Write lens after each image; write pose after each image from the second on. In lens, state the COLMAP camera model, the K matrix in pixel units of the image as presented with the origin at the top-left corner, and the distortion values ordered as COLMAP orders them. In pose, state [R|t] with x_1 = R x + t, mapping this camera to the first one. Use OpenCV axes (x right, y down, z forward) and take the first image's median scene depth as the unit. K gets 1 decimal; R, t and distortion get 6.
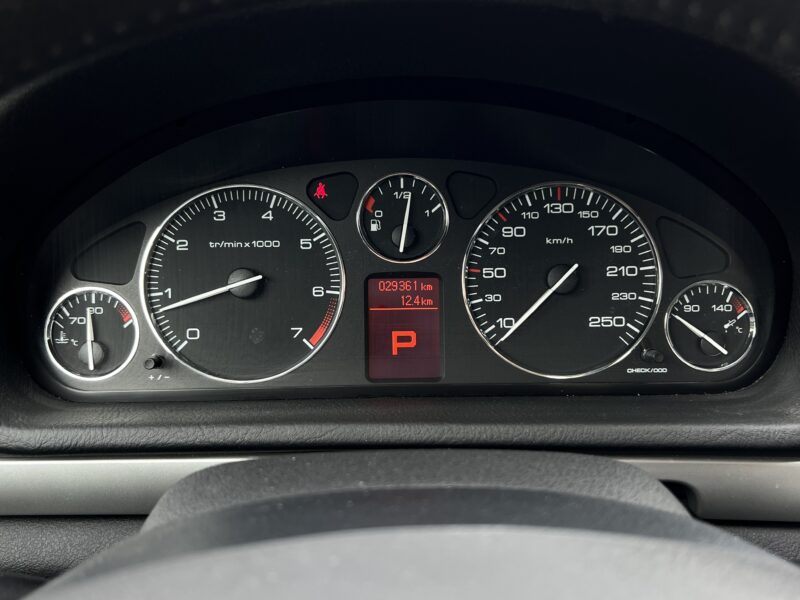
lens RADIAL K [[840.8, 0, 400.0], [0, 840.8, 300.0], [0, 0, 1]] dist [0.005957, 0.002471]
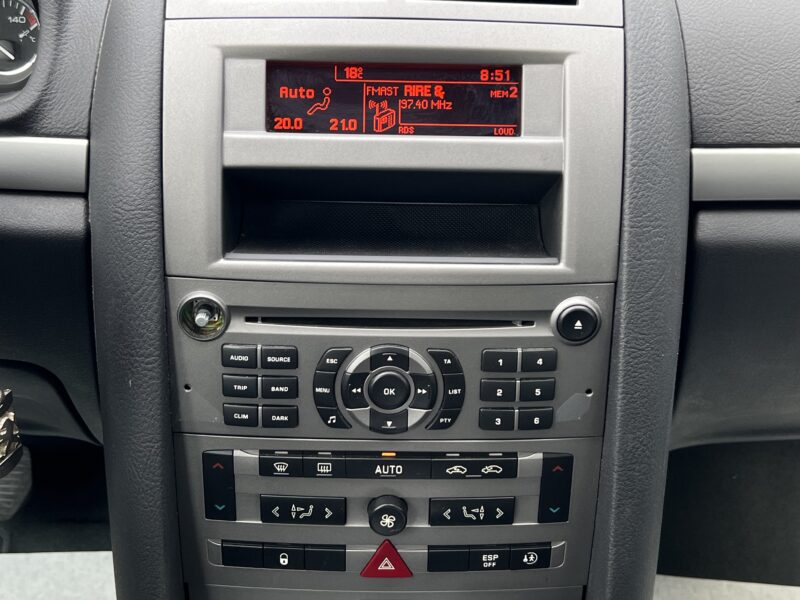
lens RADIAL K [[1071.7, 0, 400.0], [0, 1071.7, 300.0], [0, 0, 1]] dist [0.197913, -0.565520]
pose [[0.999544, 0.027107, -0.013319, 0.945886], [-0.024250, 0.983175, 0.181048, 0.105068], [0.018003, -0.180642, 0.983384, -0.544118]]
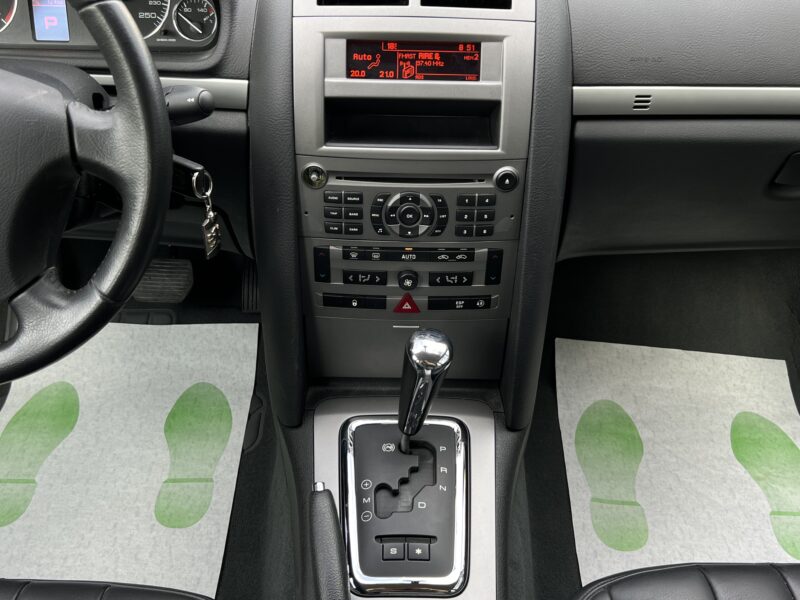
lens RADIAL K [[801.2, 0, 400.0], [0, 801.2, 300.0], [0, 0, 1]] dist [0.125270, -0.336359]
pose [[0.999369, 0.033843, -0.010808, 0.923542], [-0.028606, 0.946959, 0.320080, 0.032874], [0.021067, -0.319568, 0.947329, -1.135144]]
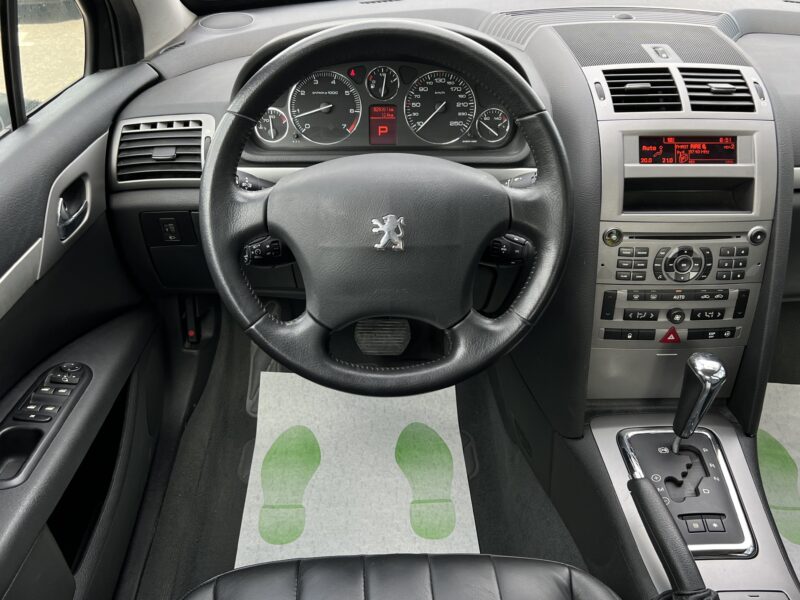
lens RADIAL K [[763.5, 0, 400.0], [0, 763.5, 300.0], [0, 0, 1]] dist [0.090112, -0.205589]
pose [[0.999888, 0.006138, 0.013631, 0.029888], [-0.008899, 0.977067, 0.212744, 0.058588], [-0.012012, -0.212842, 0.977013, -1.597911]]
